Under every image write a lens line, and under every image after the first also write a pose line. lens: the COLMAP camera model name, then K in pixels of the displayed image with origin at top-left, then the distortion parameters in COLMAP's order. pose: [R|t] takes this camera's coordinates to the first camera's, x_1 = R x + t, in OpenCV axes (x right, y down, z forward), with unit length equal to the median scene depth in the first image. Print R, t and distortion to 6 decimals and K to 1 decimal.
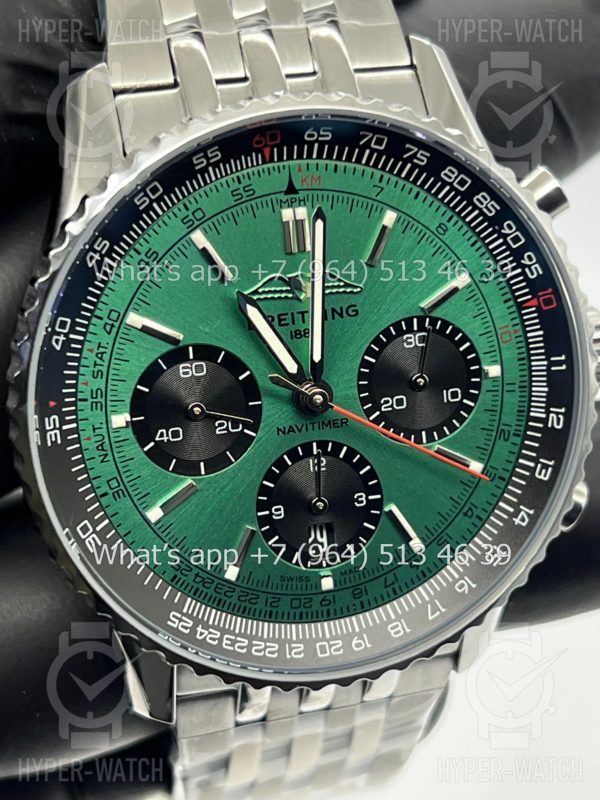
lens RADIAL K [[1864.1, 0, 300.6], [0, 1864.1, 398.8], [0, 0, 1]] dist [0.324855, 0.000000]
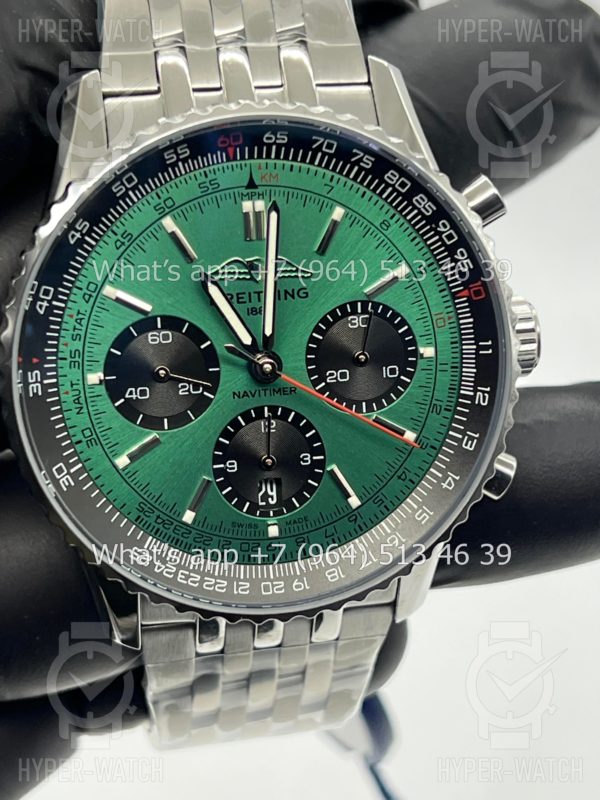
lens RADIAL K [[1864.1, 0, 300.2], [0, 1864.1, 399.0], [0, 0, 1]] dist [0.324855, 0.000000]
pose [[0.996132, 0.044570, -0.075722, 0.115588], [-0.045769, 0.998852, -0.014170, 0.034148], [0.075003, 0.017581, 0.997028, -0.141115]]
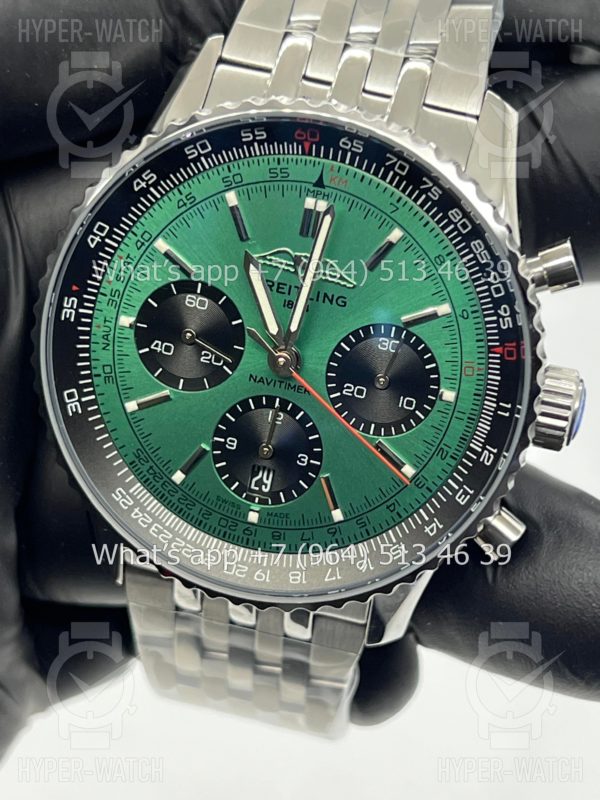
lens RADIAL K [[1864.1, 0, 299.4], [0, 1864.1, 399.4], [0, 0, 1]] dist [0.324855, 0.000000]
pose [[0.872321, 0.345836, -0.345621, 0.422756], [-0.341959, 0.936775, 0.074278, -0.066985], [0.349457, 0.053394, 0.935430, -0.081106]]
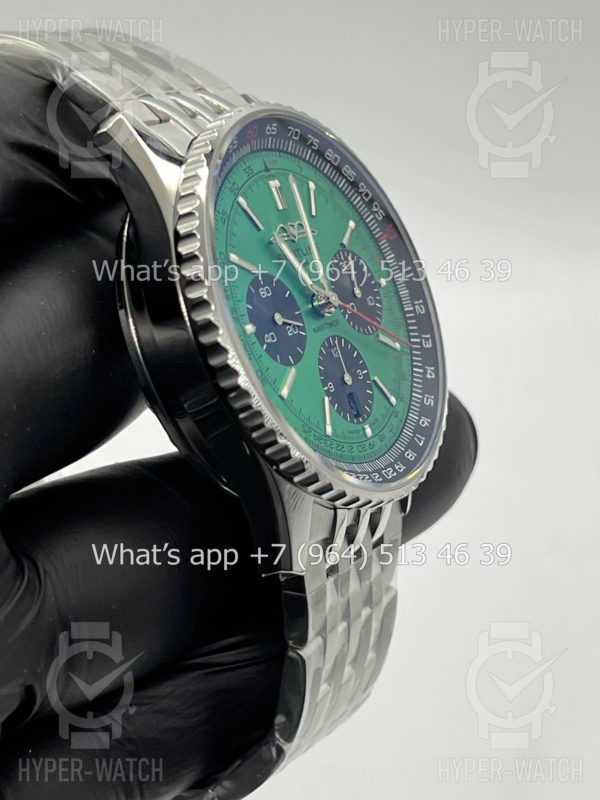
lens RADIAL K [[1864.1, 0, 301.0], [0, 1864.1, 402.3], [0, 0, 1]] dist [0.324855, 0.000000]
pose [[0.708214, -0.193949, 0.678835, -0.985349], [0.405595, 0.898787, -0.166357, 0.296407], [-0.577863, 0.393148, 0.715198, 0.019031]]
